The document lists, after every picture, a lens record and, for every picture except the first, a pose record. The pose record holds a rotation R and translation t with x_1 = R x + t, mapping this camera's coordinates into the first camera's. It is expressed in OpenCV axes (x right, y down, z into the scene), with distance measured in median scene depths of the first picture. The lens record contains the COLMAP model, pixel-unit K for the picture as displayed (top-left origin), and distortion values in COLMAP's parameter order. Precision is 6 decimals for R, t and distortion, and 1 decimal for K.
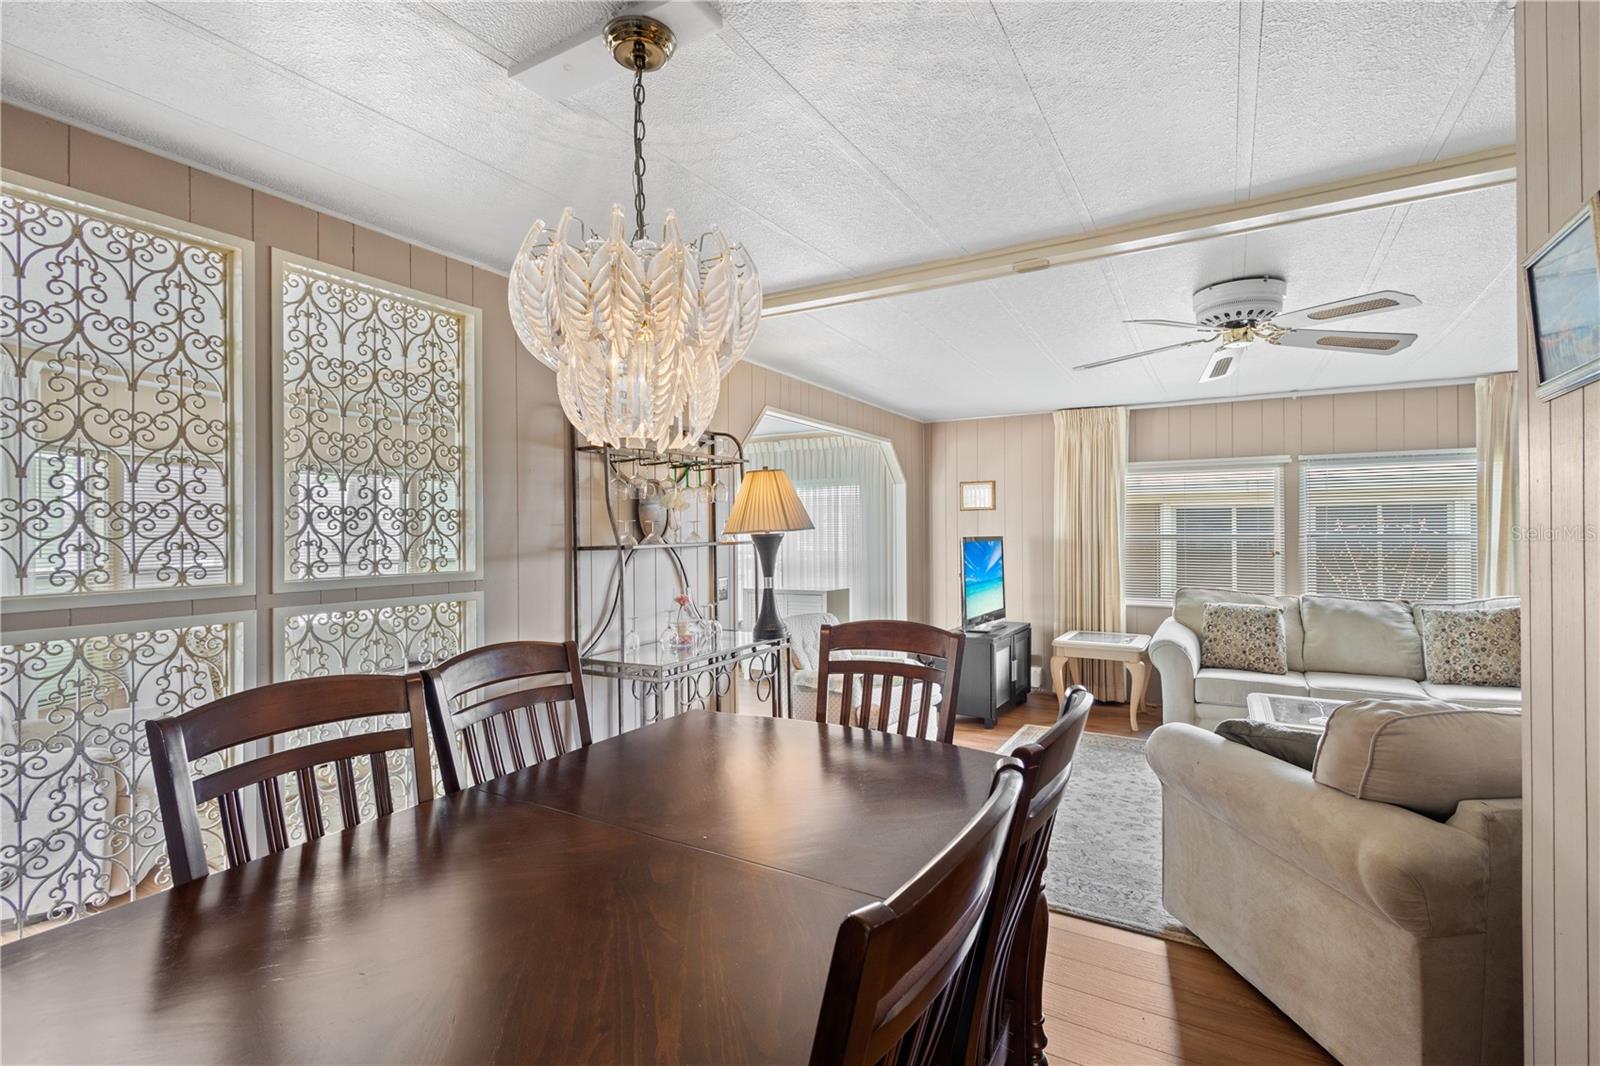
lens RADIAL K [[743.4, 0, 800.0], [0, 743.4, 533.1], [0, 0, 1]] dist [0.003971, 0.000372]
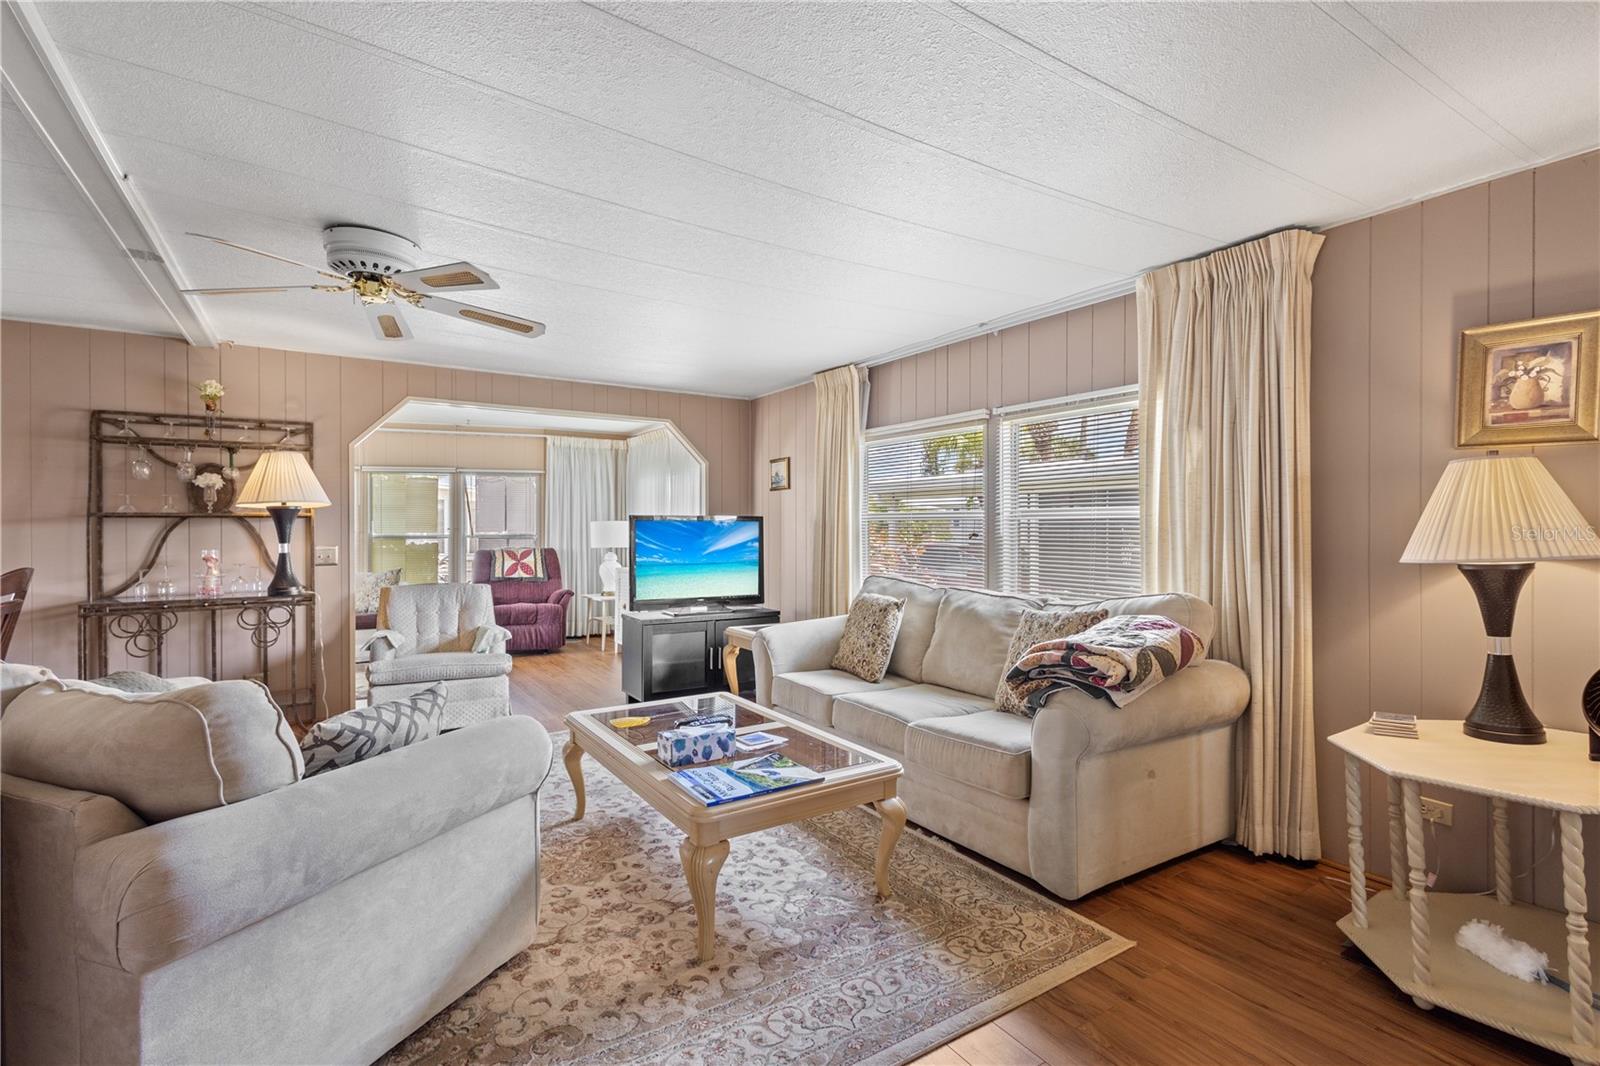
lens RADIAL K [[743.4, 0, 799.1], [0, 743.4, 532.1], [0, 0, 1]] dist [0.003971, 0.000372]
pose [[0.895922, 0.010262, -0.444094, 0.930402], [-0.007530, 0.999940, 0.007916, 0.020507], [0.444148, -0.003749, 0.895945, 0.243938]]
